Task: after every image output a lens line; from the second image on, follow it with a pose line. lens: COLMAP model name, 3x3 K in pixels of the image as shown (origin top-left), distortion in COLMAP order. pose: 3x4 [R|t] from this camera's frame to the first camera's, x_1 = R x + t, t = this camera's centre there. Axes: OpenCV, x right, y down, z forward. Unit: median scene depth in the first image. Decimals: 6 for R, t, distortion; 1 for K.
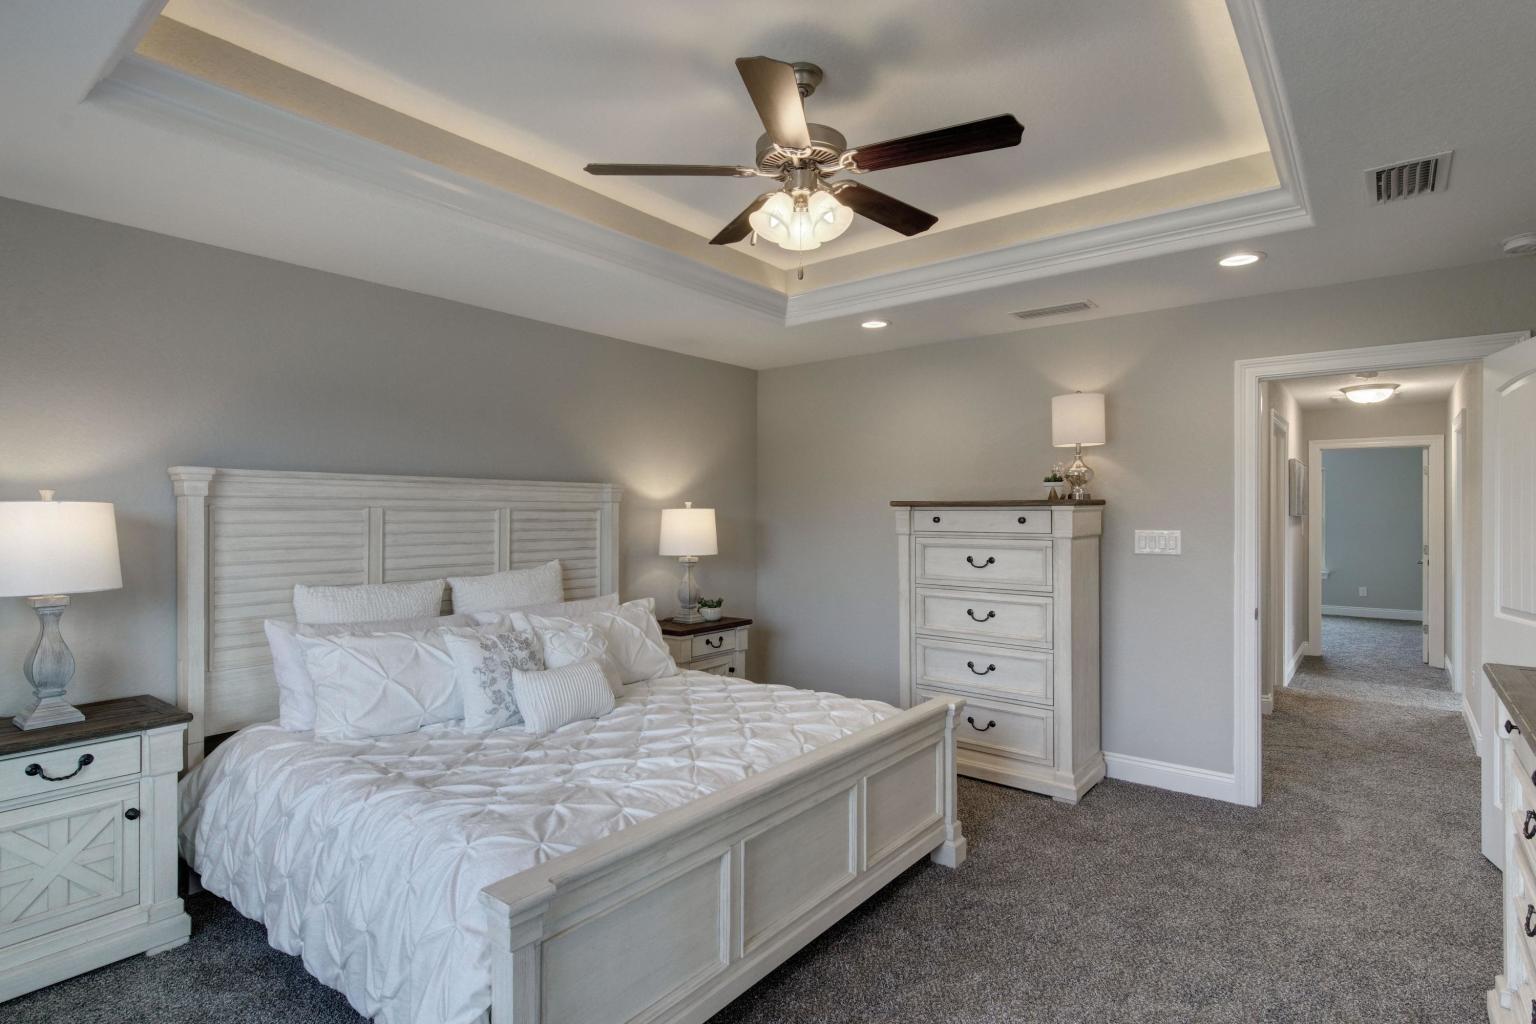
lens RADIAL K [[734.9, 0, 768.0], [0, 734.9, 512.0], [0, 0, 1]] dist [0.001560, 0.000250]
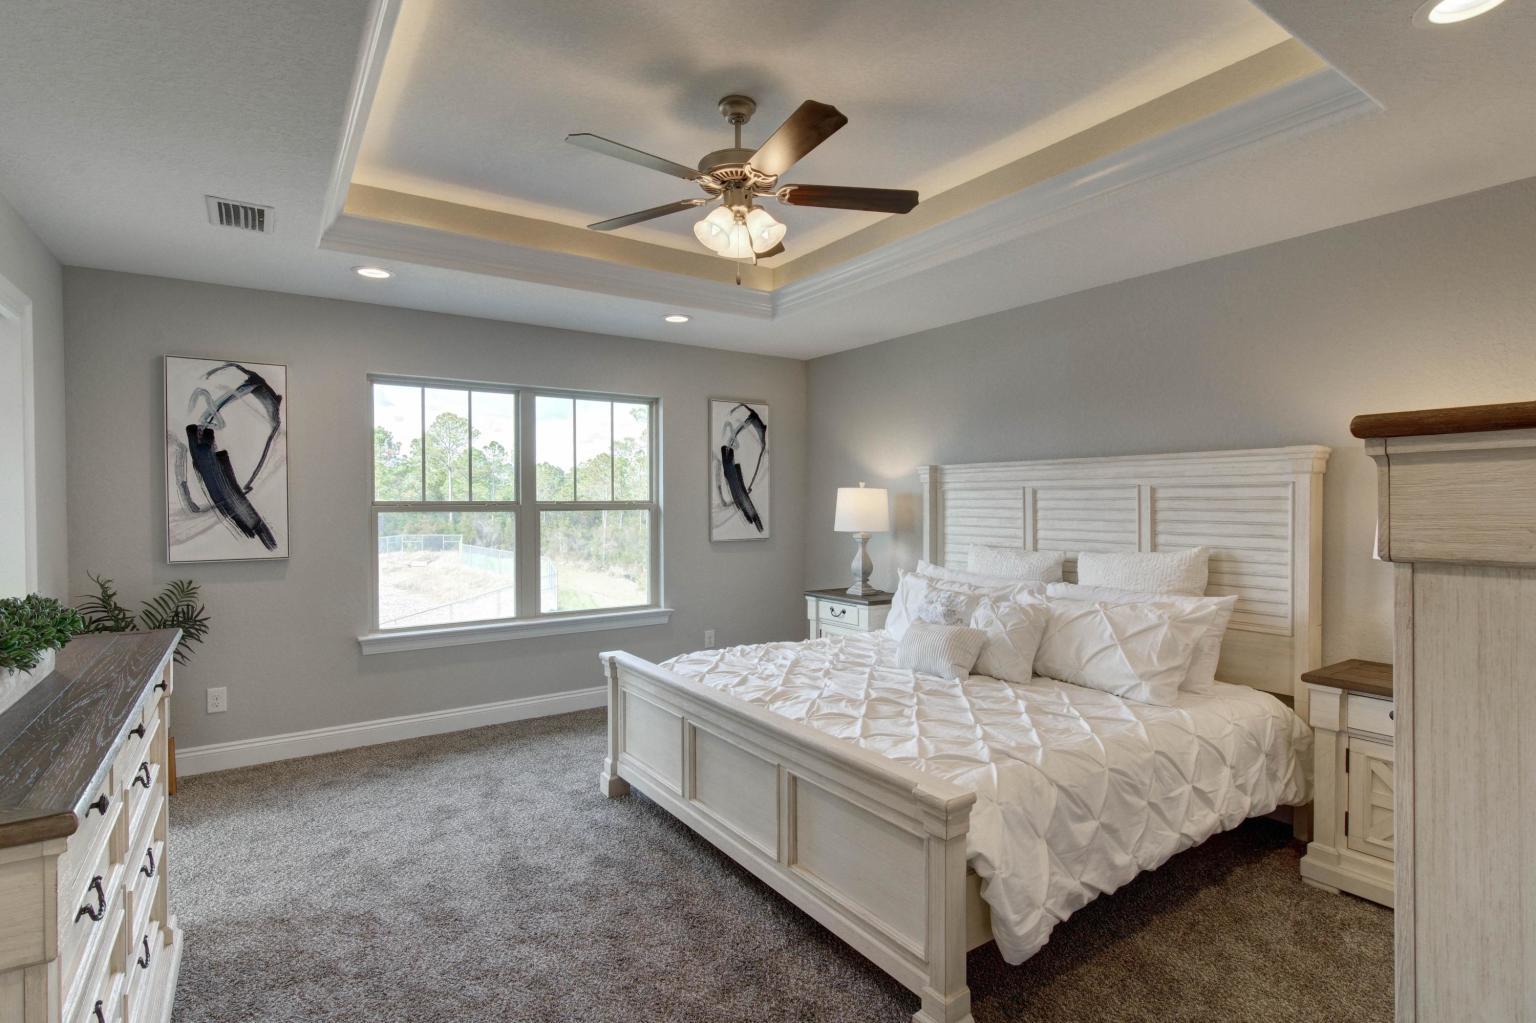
lens RADIAL K [[734.9, 0, 768.0], [0, 734.9, 511.5], [0, 0, 1]] dist [0.001560, 0.000250]
pose [[-0.264073, 0.022228, -0.964247, 1.083274], [0.010272, 0.999743, 0.020233, 0.006920], [0.964448, -0.004562, -0.264233, 1.279696]]
